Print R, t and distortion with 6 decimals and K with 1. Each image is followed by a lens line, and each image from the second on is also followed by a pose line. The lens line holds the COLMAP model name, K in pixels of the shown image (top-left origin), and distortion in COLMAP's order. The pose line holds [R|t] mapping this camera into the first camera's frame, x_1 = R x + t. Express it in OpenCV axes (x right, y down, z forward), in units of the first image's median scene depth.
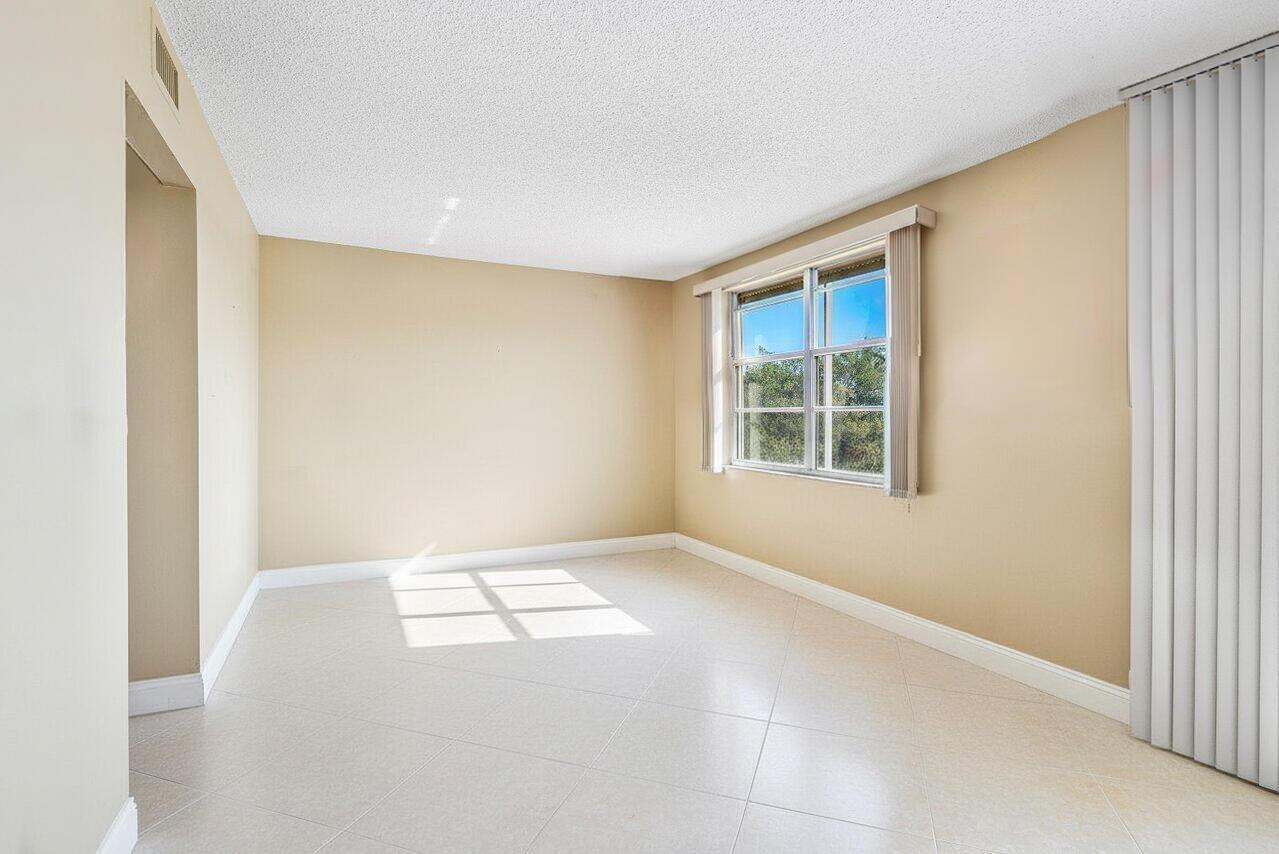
lens RADIAL K [[637.6, 0, 627.4], [0, 637.6, 413.8], [0, 0, 1]] dist [0.007203, 0.003163]
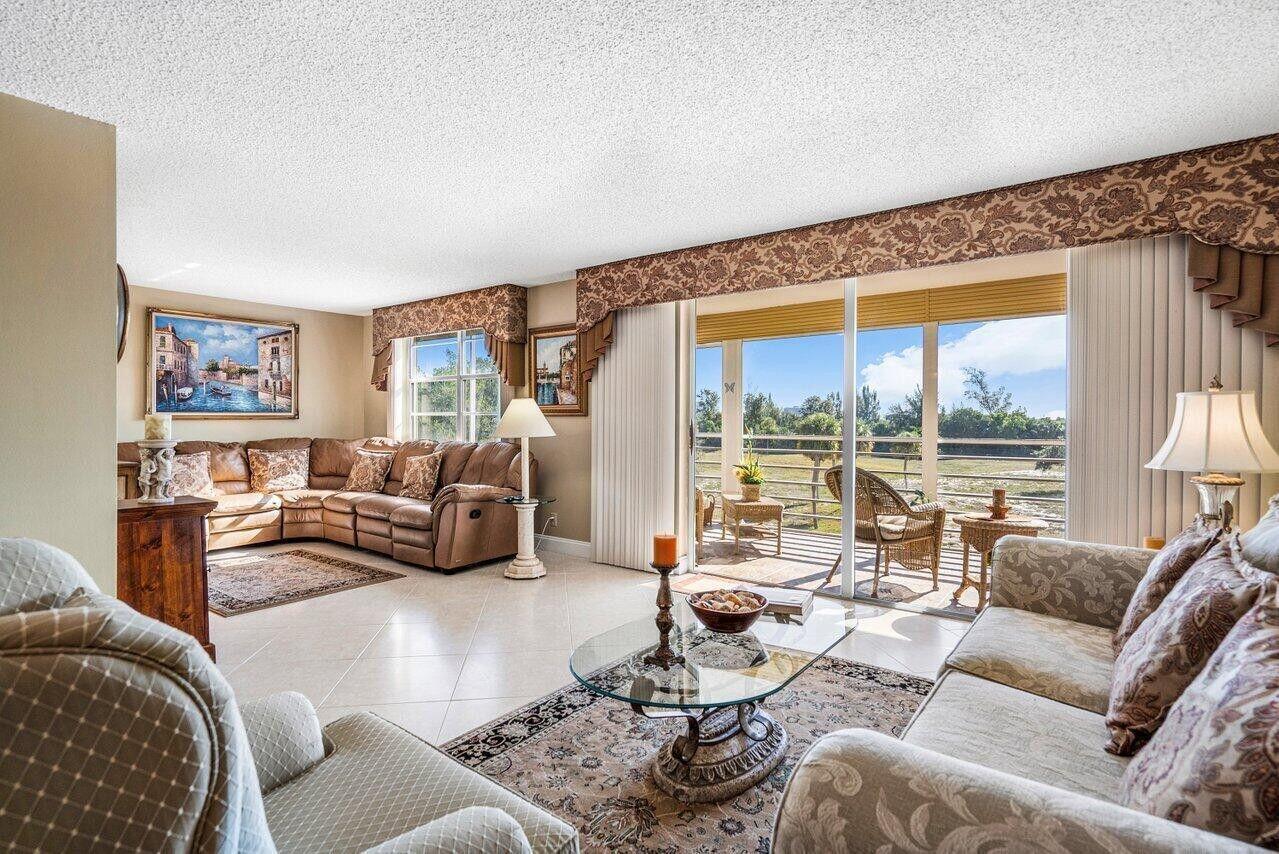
lens RADIAL K [[637.6, 0, 640.2], [0, 637.6, 404.4], [0, 0, 1]] dist [0.007203, 0.003163]
pose [[0.880149, 0.006931, 0.474647, -0.058033], [0.000534, 0.999878, -0.015590, -0.004857], [-0.474697, 0.013975, 0.880038, -0.503986]]
